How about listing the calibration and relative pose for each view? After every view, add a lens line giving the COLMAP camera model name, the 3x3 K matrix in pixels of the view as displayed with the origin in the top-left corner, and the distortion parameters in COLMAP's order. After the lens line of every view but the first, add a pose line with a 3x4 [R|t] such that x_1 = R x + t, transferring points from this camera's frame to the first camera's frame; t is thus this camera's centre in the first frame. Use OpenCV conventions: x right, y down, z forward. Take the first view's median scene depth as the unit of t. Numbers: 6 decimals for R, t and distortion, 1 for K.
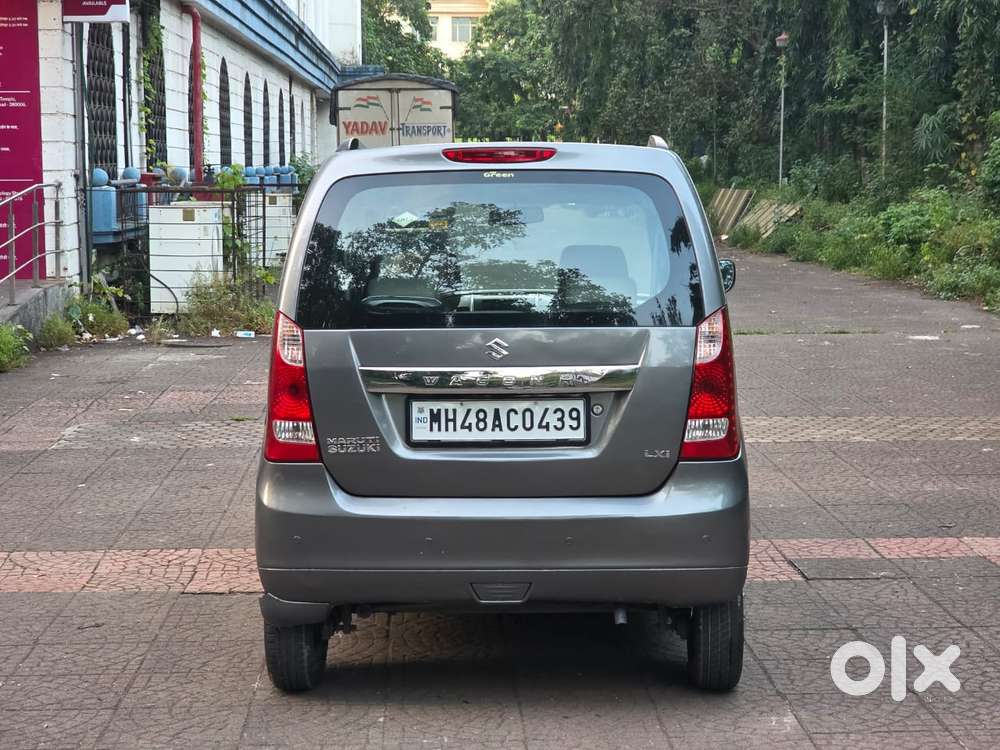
lens RADIAL K [[1979.9, 0, 488.8], [0, 1979.9, 373.1], [0, 0, 1]] dist [0.028999, 0.000000]
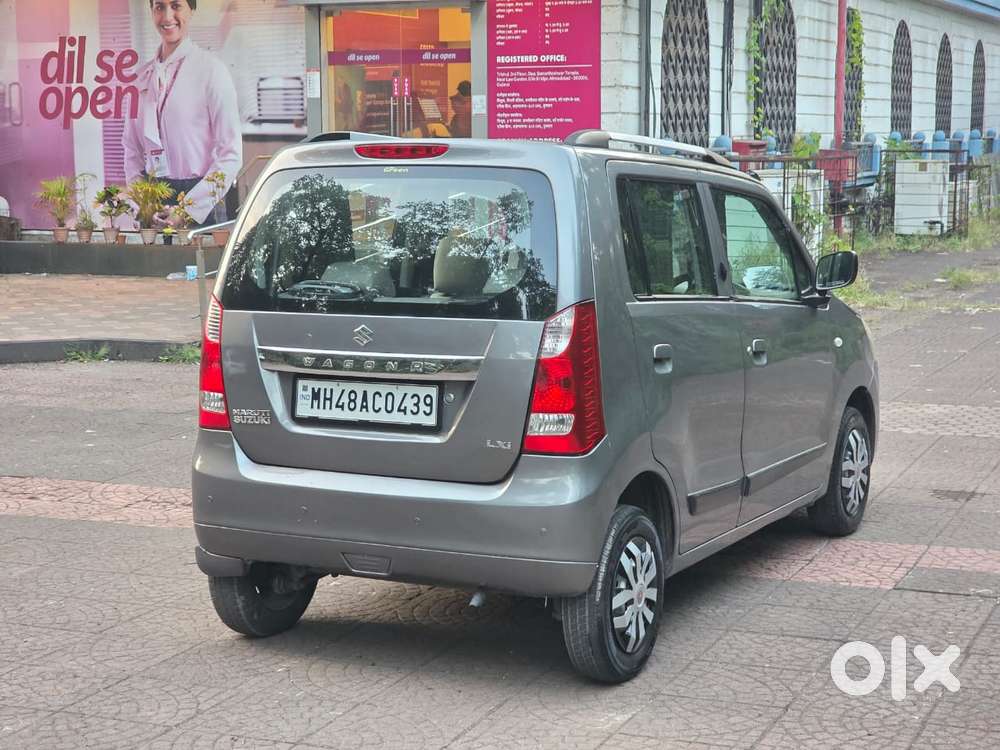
lens RADIAL K [[1979.9, 0, 470.6], [0, 1979.9, 368.4], [0, 0, 1]] dist [0.028999, 0.000000]
pose [[0.895794, 0.053091, -0.441288, 0.521327], [-0.044244, 0.998560, 0.030323, -0.028686], [0.442263, -0.007638, 0.896853, 0.071606]]
